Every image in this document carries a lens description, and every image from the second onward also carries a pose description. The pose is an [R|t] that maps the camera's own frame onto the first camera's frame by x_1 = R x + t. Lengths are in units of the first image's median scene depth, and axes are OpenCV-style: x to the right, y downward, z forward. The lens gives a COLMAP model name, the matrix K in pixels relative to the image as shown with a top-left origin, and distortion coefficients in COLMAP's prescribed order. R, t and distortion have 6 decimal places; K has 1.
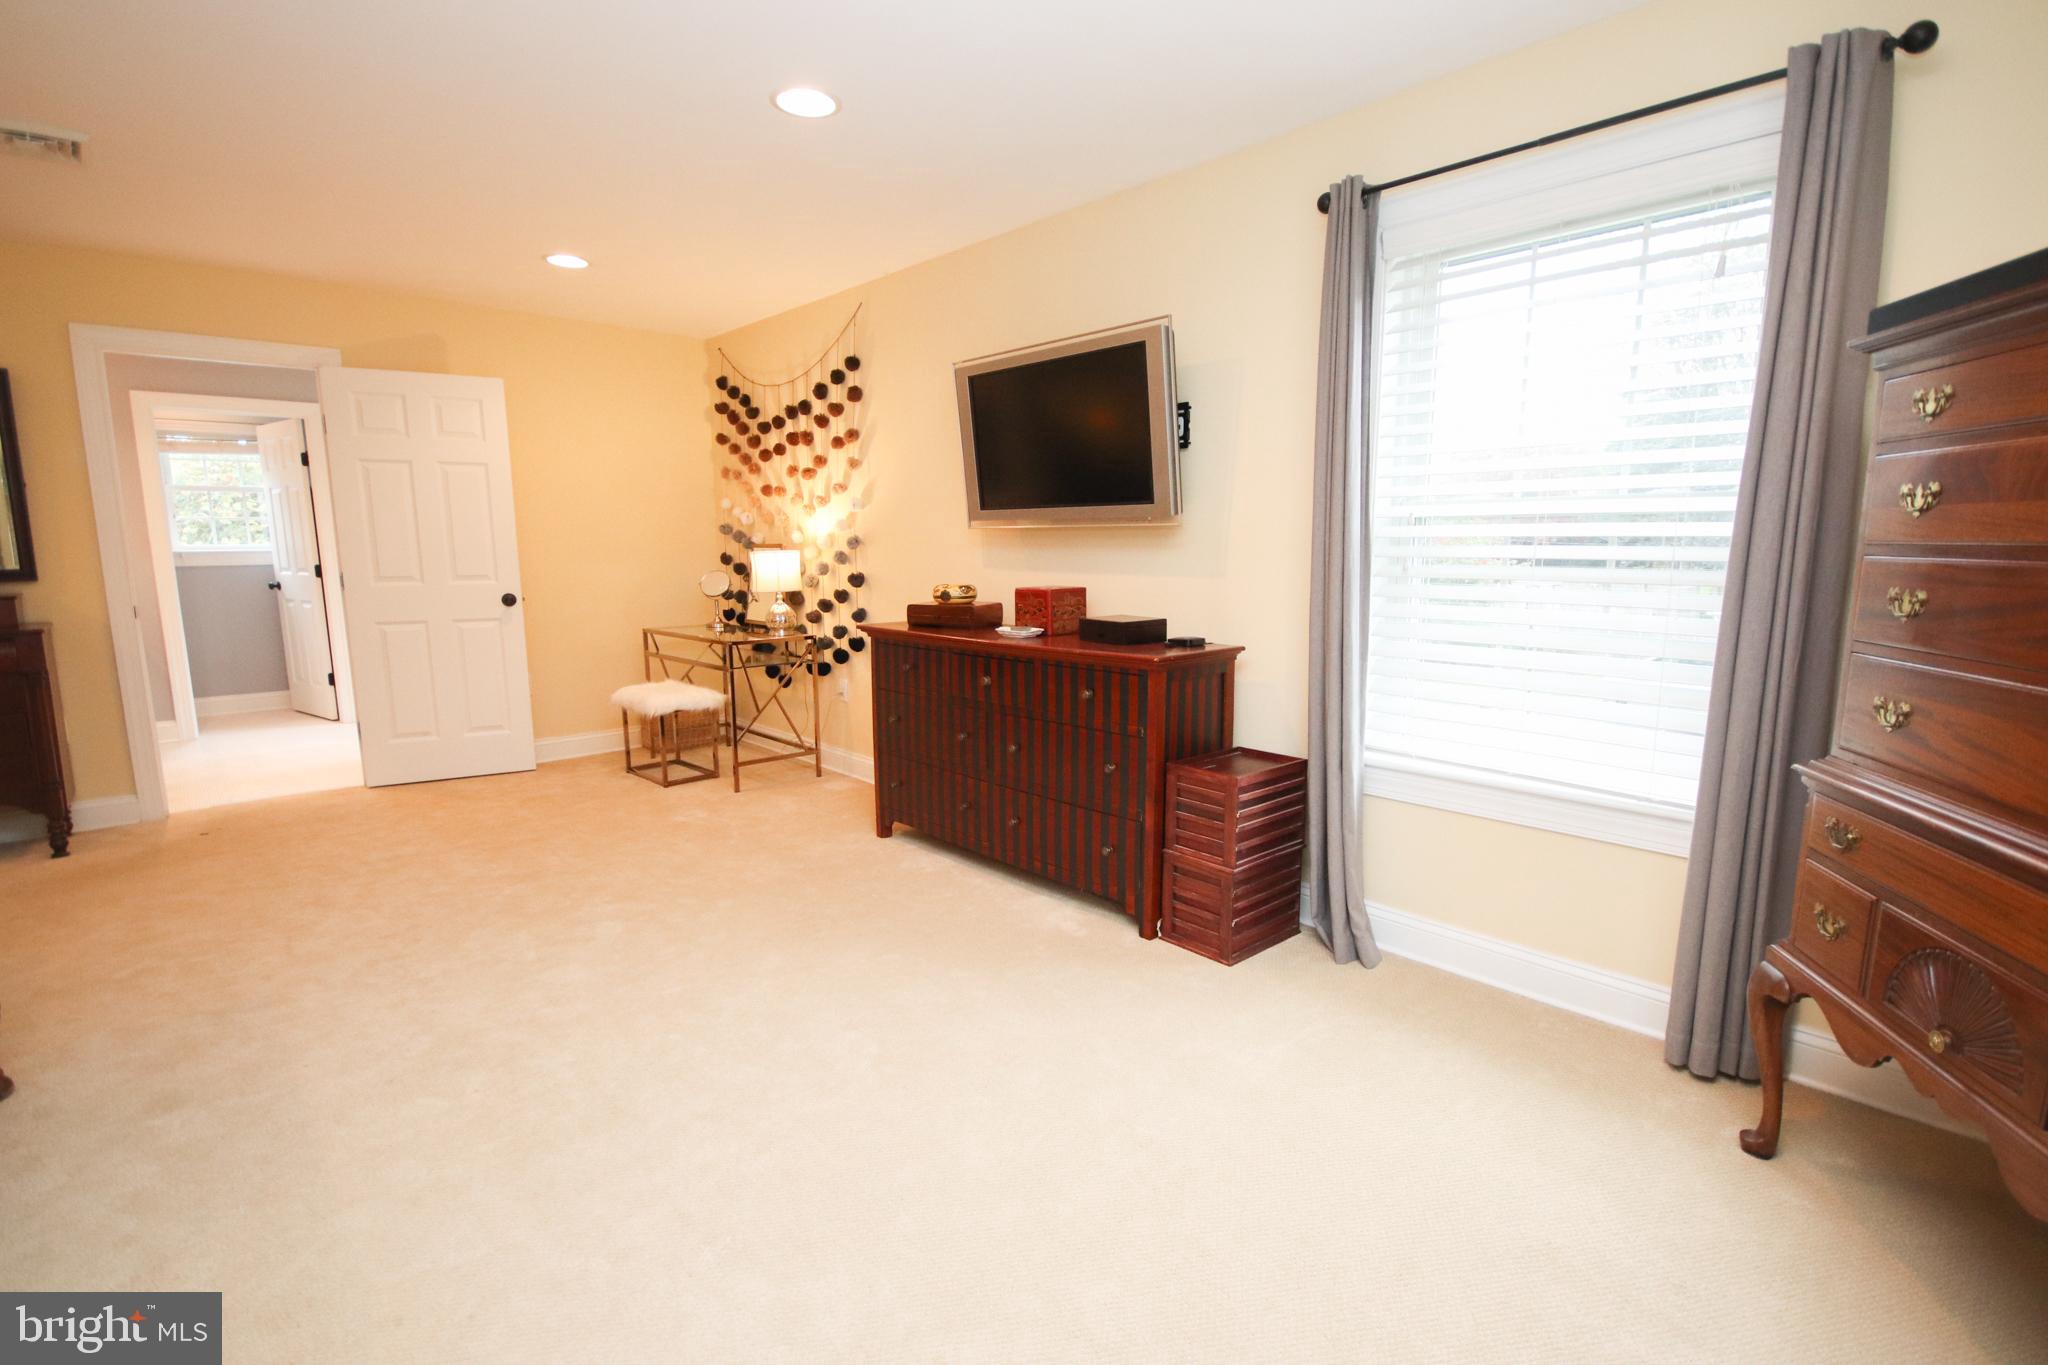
lens RADIAL K [[950.5, 0, 1026.8], [0, 950.5, 702.9], [0, 0, 1]] dist [-0.000985, -0.004087]
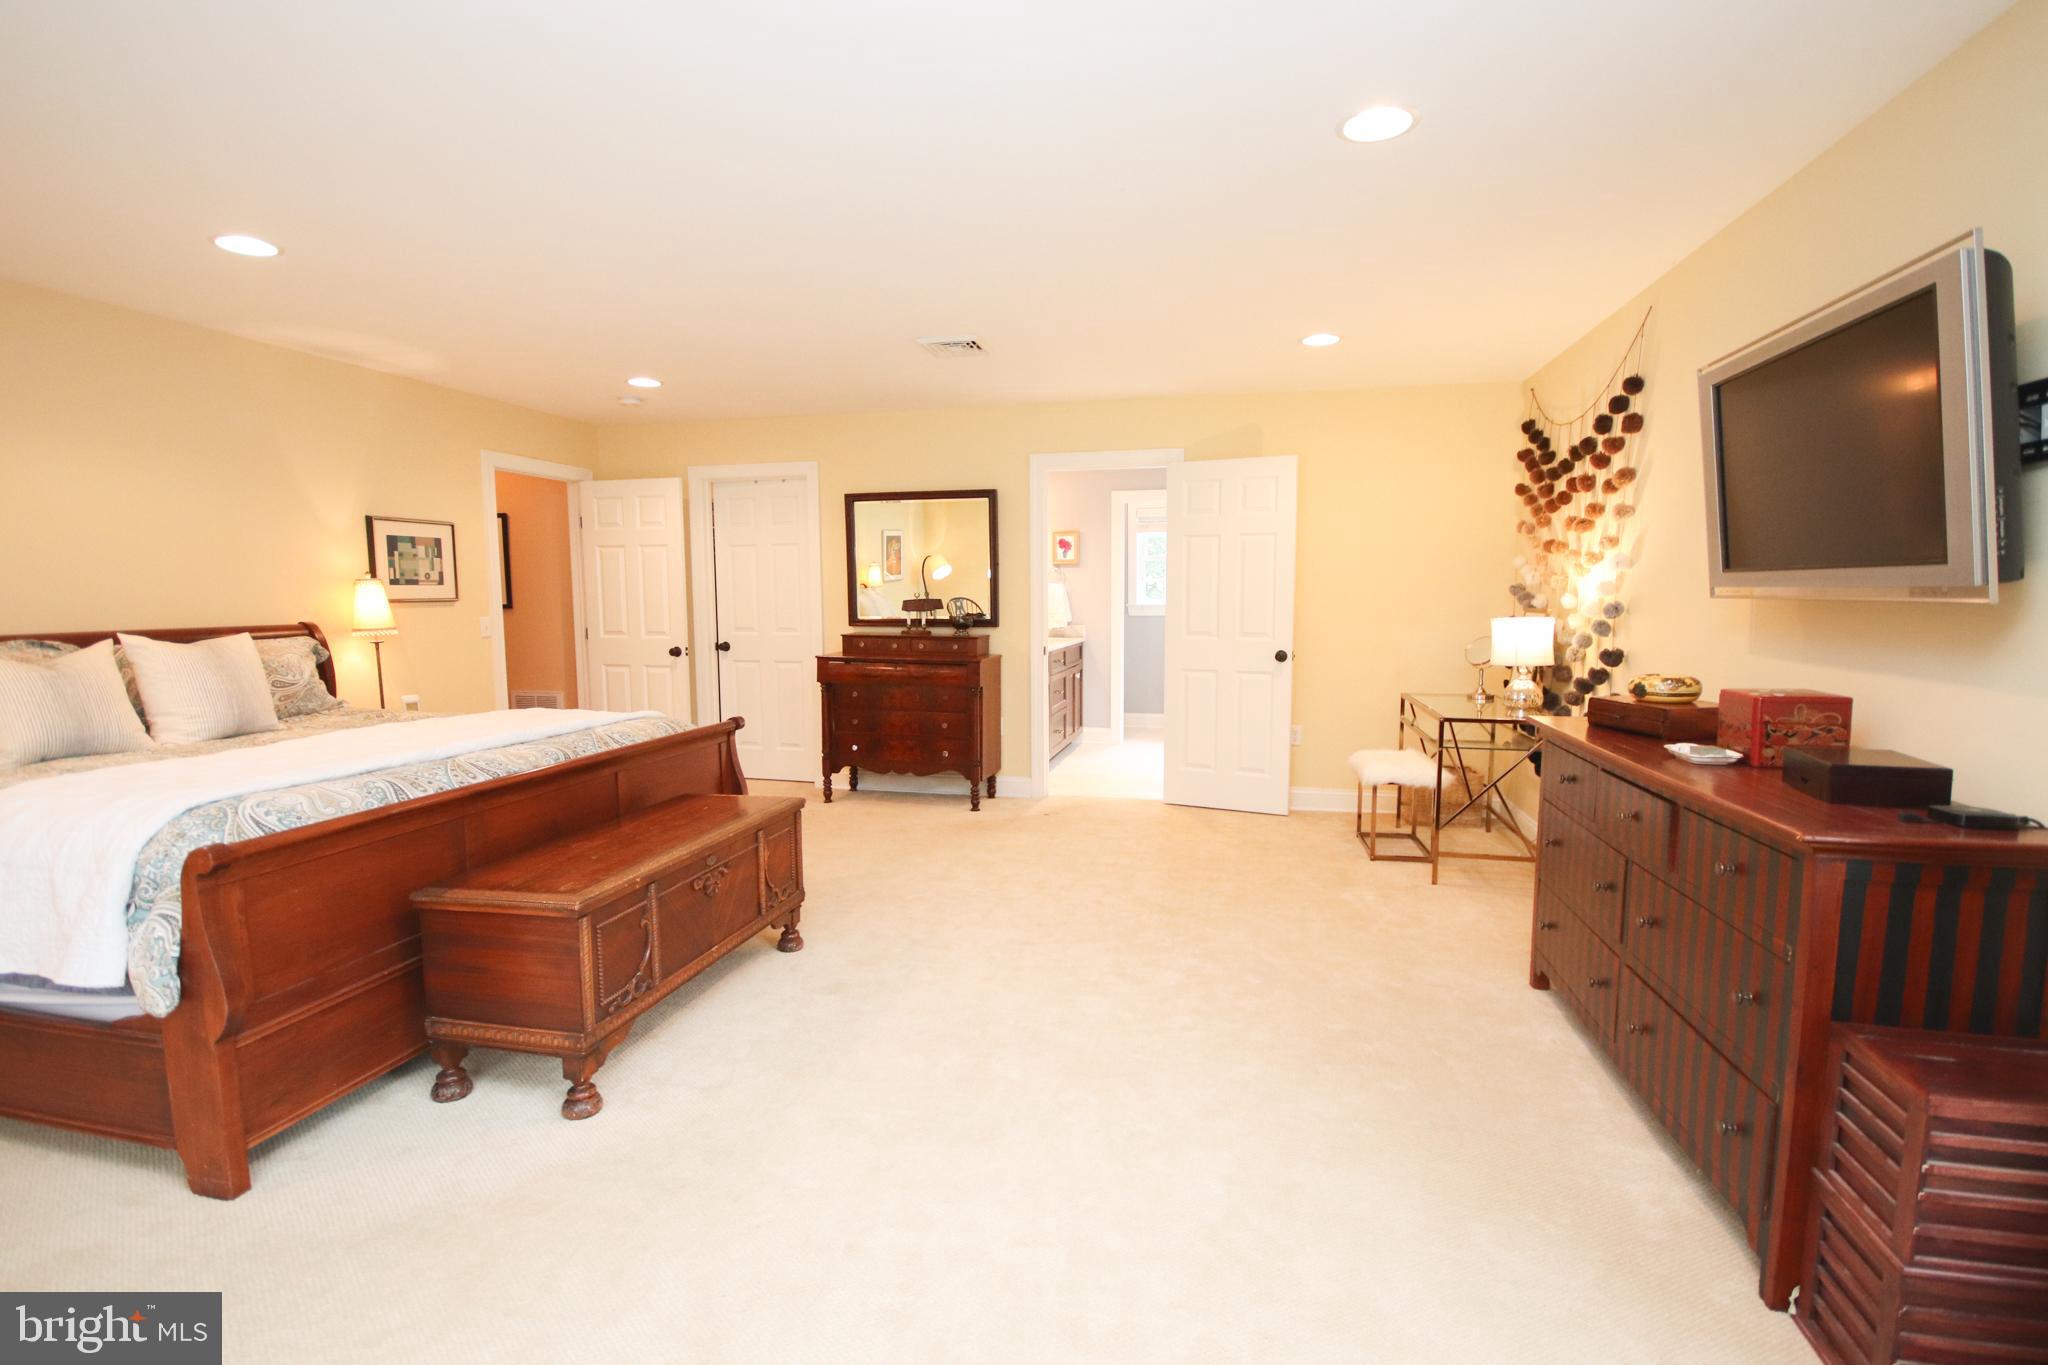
lens RADIAL K [[950.5, 0, 1038.9], [0, 950.5, 697.7], [0, 0, 1]] dist [-0.000985, -0.004087]
pose [[0.559290, 0.094377, -0.823582, 0.205539], [-0.137670, 0.990276, 0.019989, -0.046402], [0.817461, 0.102203, 0.566845, 0.168634]]
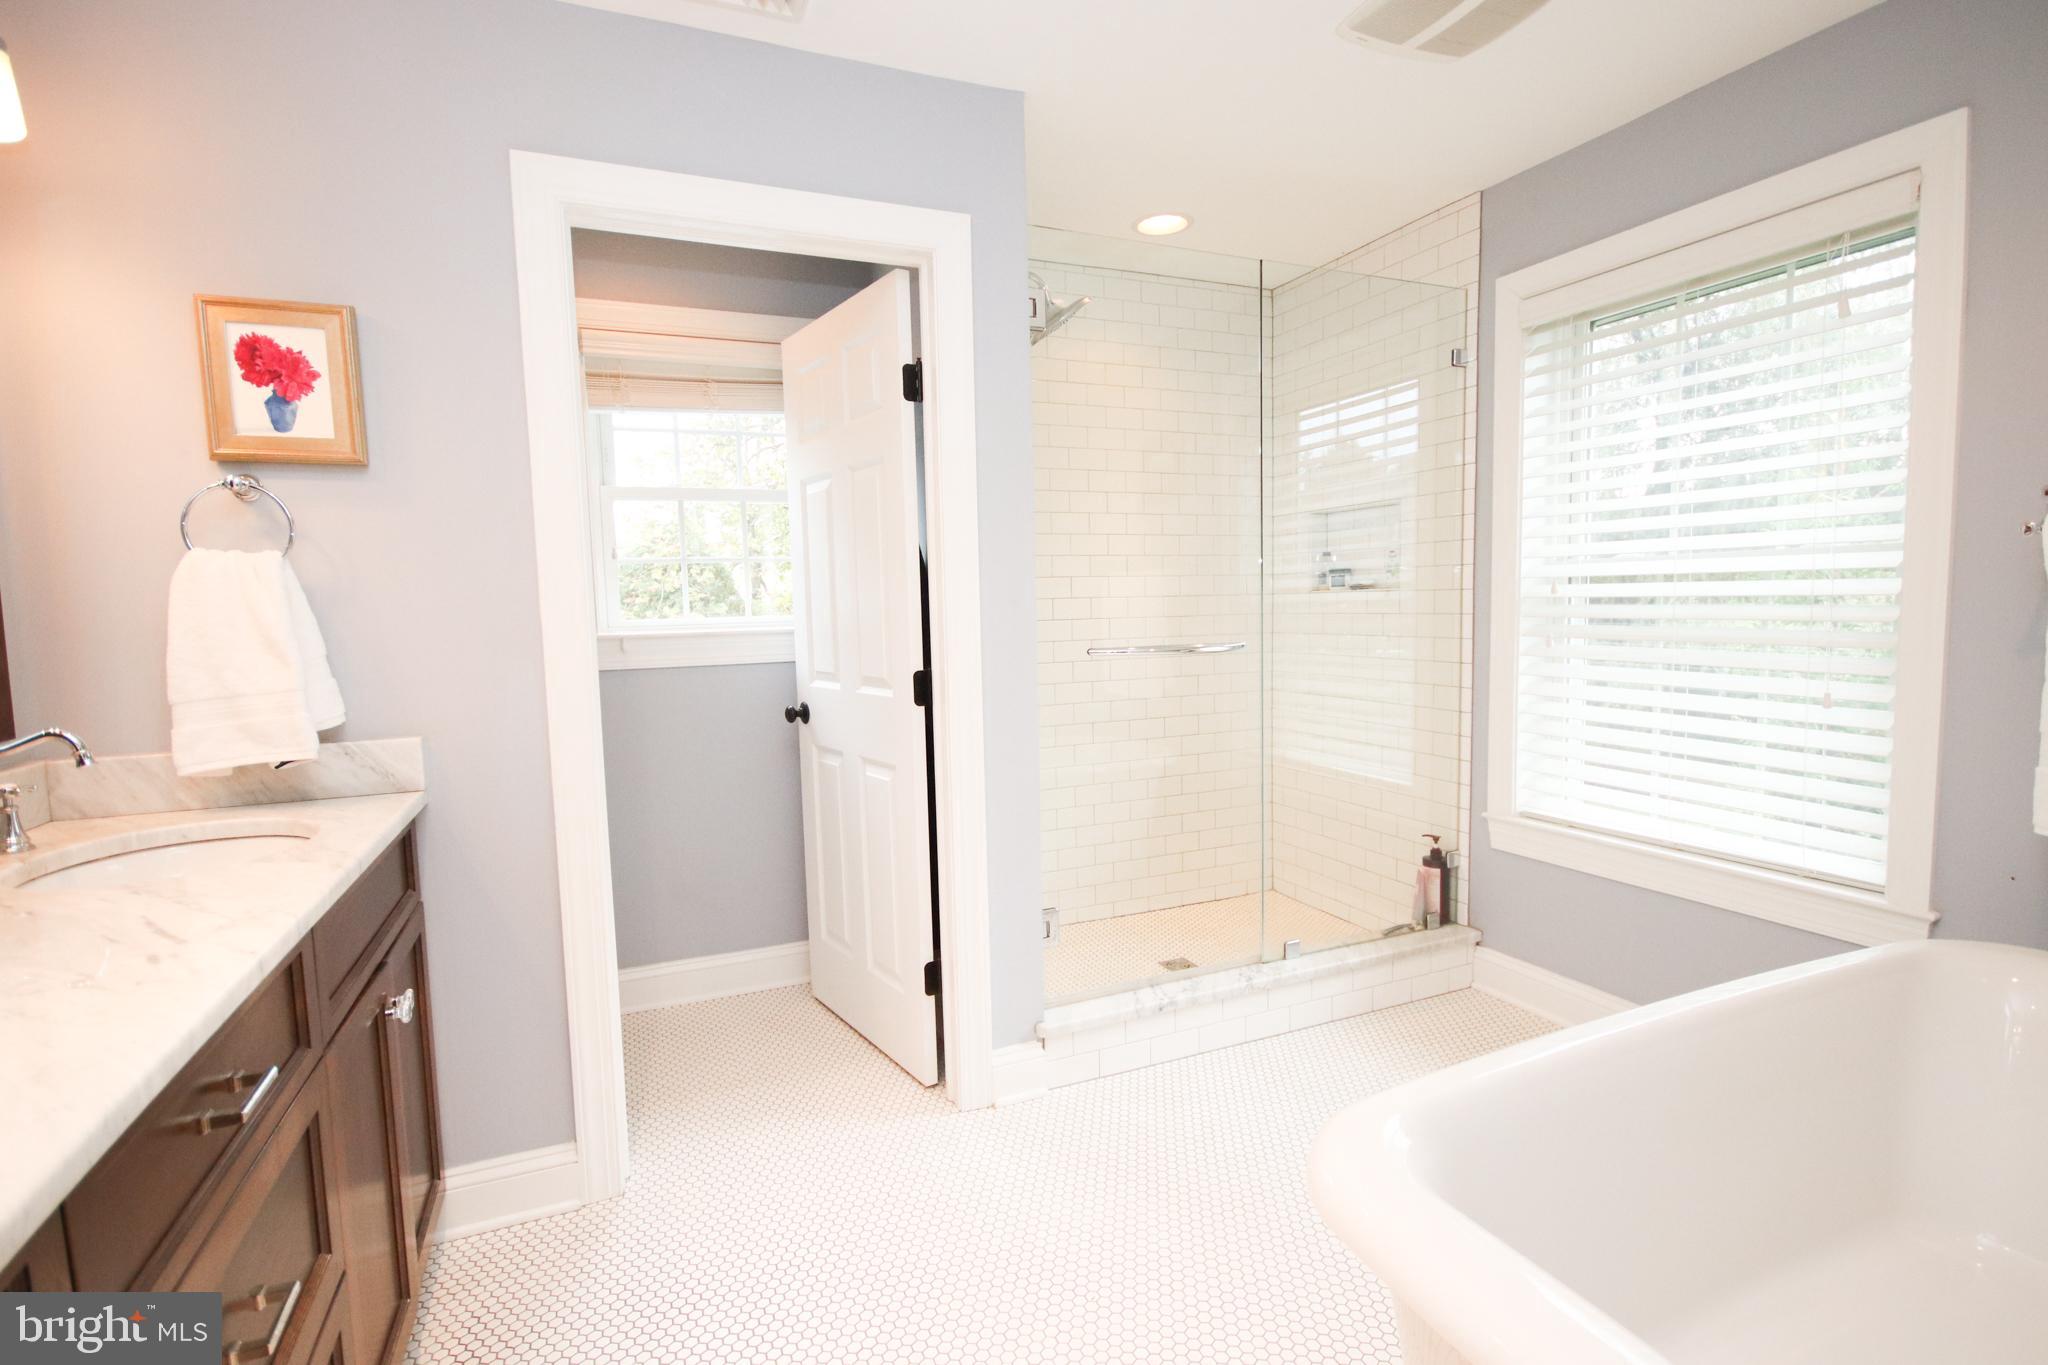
lens RADIAL K [[950.5, 0, 1033.6], [0, 950.5, 680.2], [0, 0, 1]] dist [-0.000985, -0.004087]
pose [[0.947303, 0.009341, -0.320202, -0.782261], [-0.037040, 0.996064, -0.080523, -0.151097], [0.318190, 0.088140, 0.943921, 0.887856]]
